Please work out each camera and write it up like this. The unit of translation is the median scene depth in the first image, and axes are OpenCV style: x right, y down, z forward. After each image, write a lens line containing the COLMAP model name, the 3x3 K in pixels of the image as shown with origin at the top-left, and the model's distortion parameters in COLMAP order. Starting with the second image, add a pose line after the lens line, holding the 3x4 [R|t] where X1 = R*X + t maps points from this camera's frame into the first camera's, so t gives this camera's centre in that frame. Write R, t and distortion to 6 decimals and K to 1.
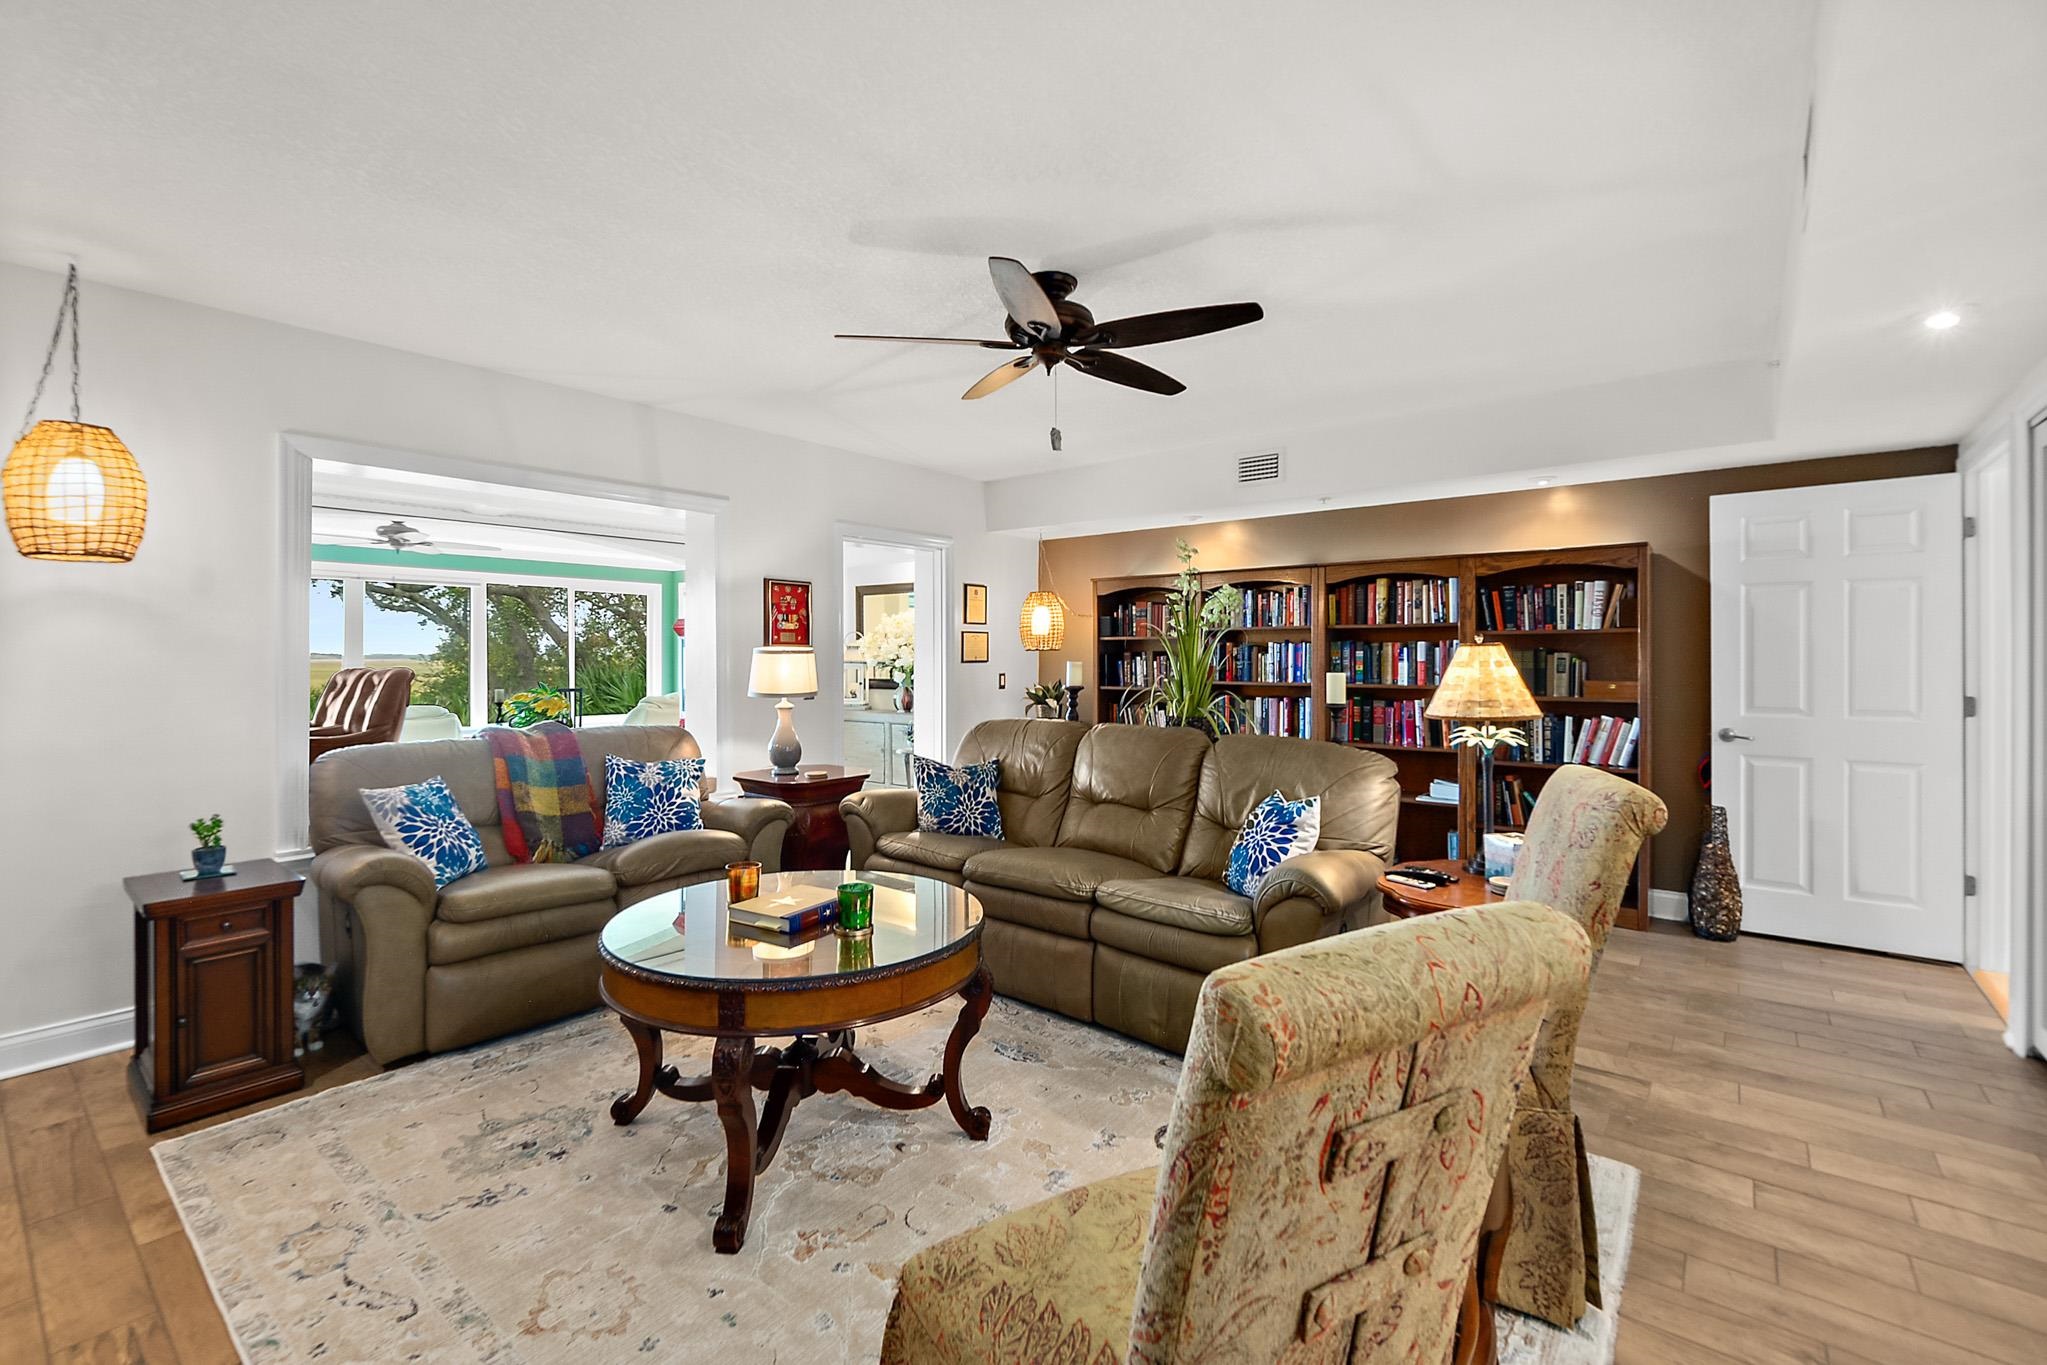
lens RADIAL K [[885.6, 0, 985.1], [0, 885.6, 663.7], [0, 0, 1]] dist [-0.001978, 0.000227]
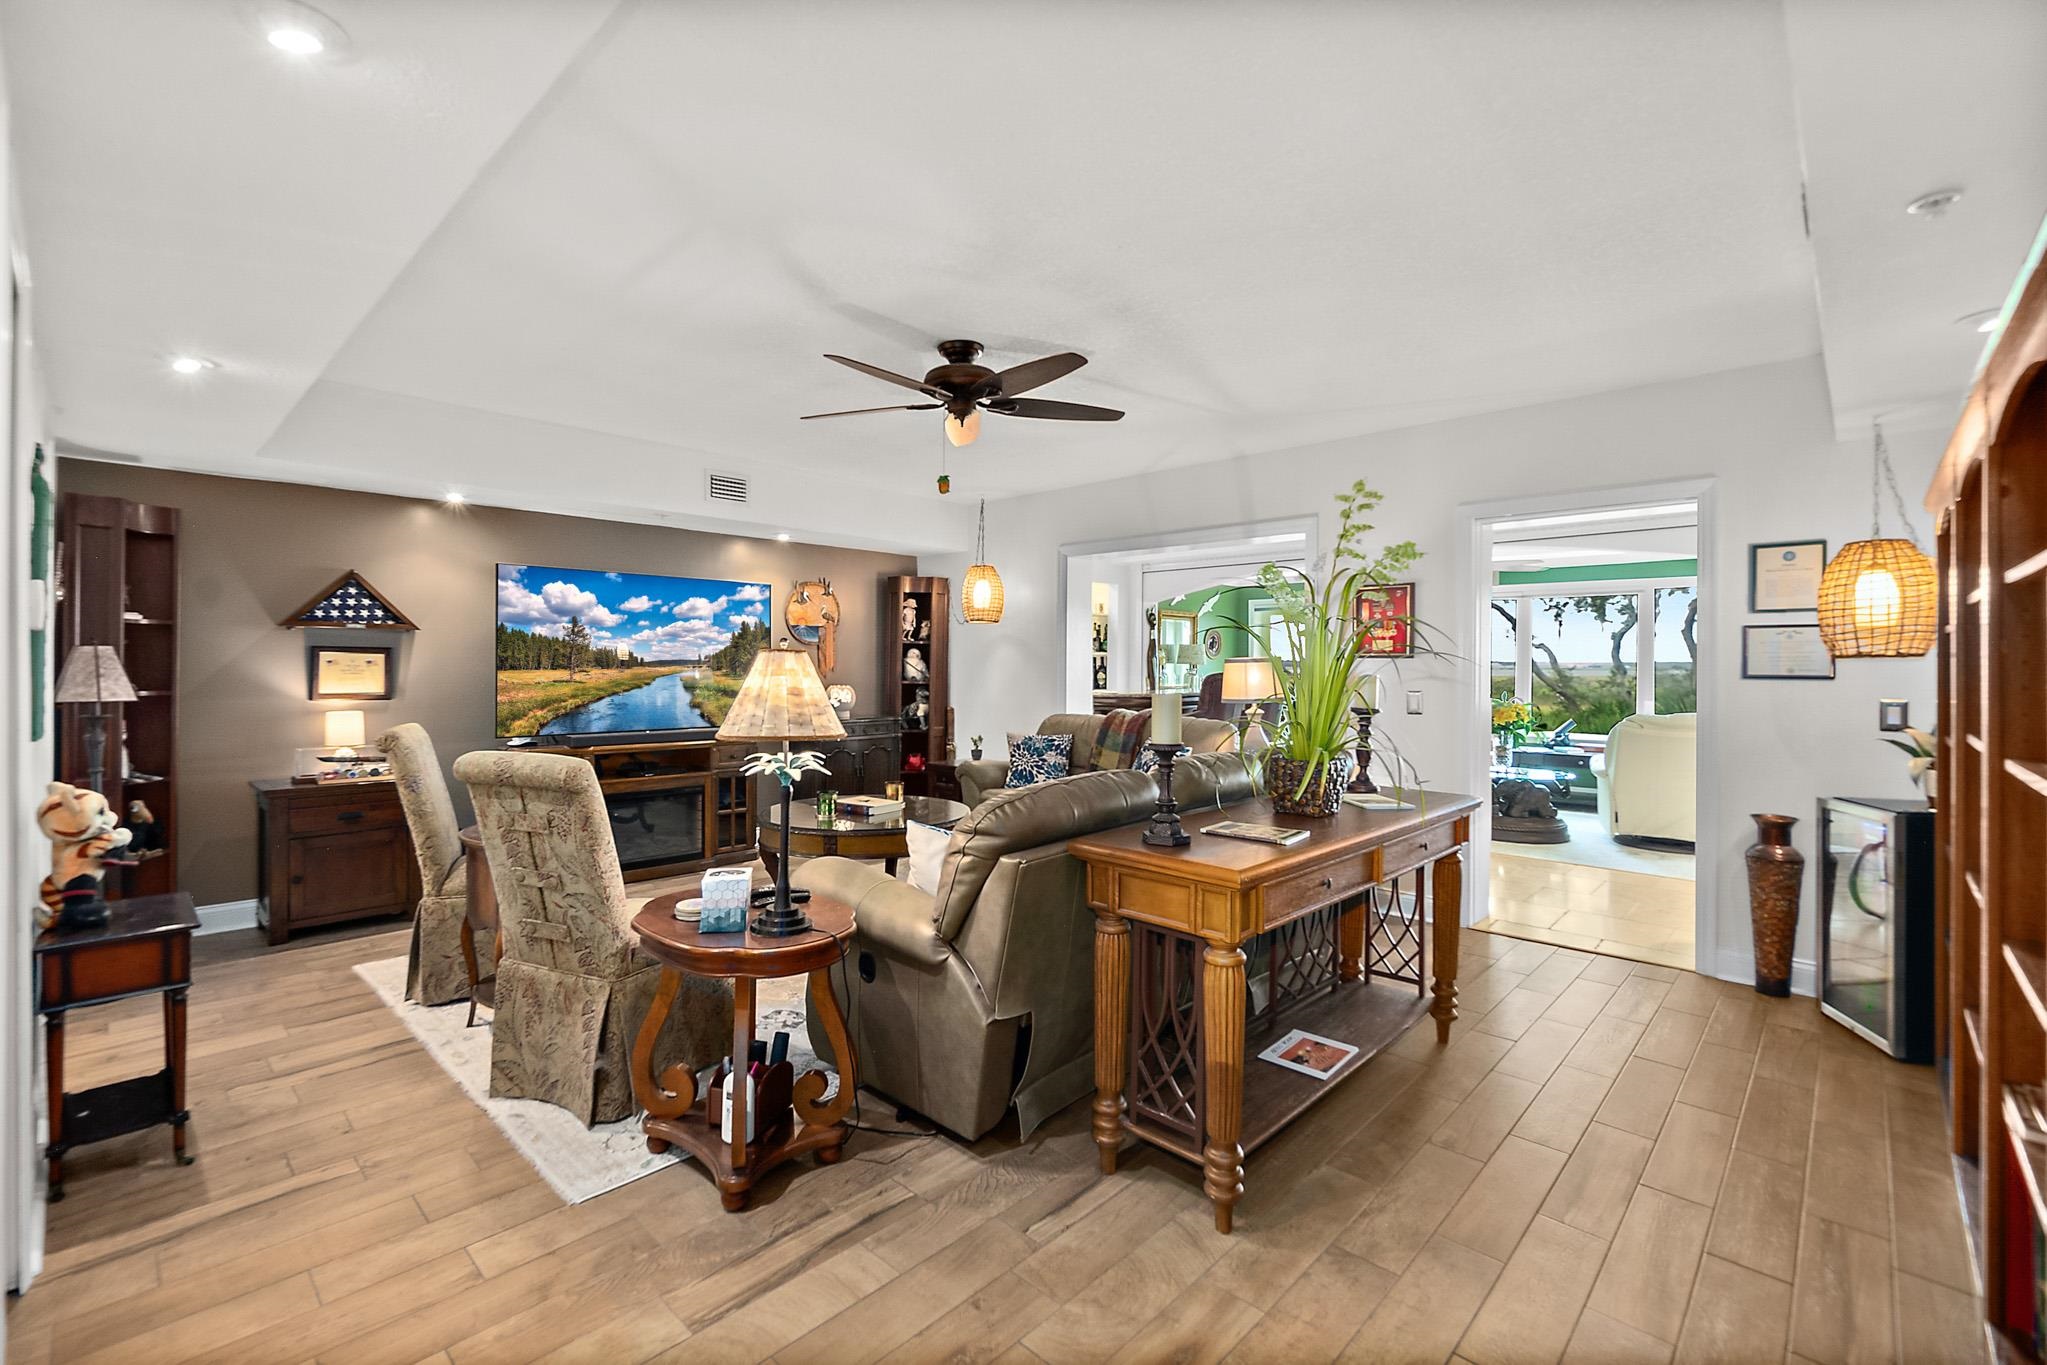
lens RADIAL K [[885.6, 0, 1021.0], [0, 885.6, 667.2], [0, 0, 1]] dist [-0.001978, 0.000227]
pose [[-0.055240, 0.004233, -0.998464, 1.454277], [-0.012915, 0.999904, 0.004953, -0.013181], [0.998390, 0.013169, -0.055180, 1.338691]]
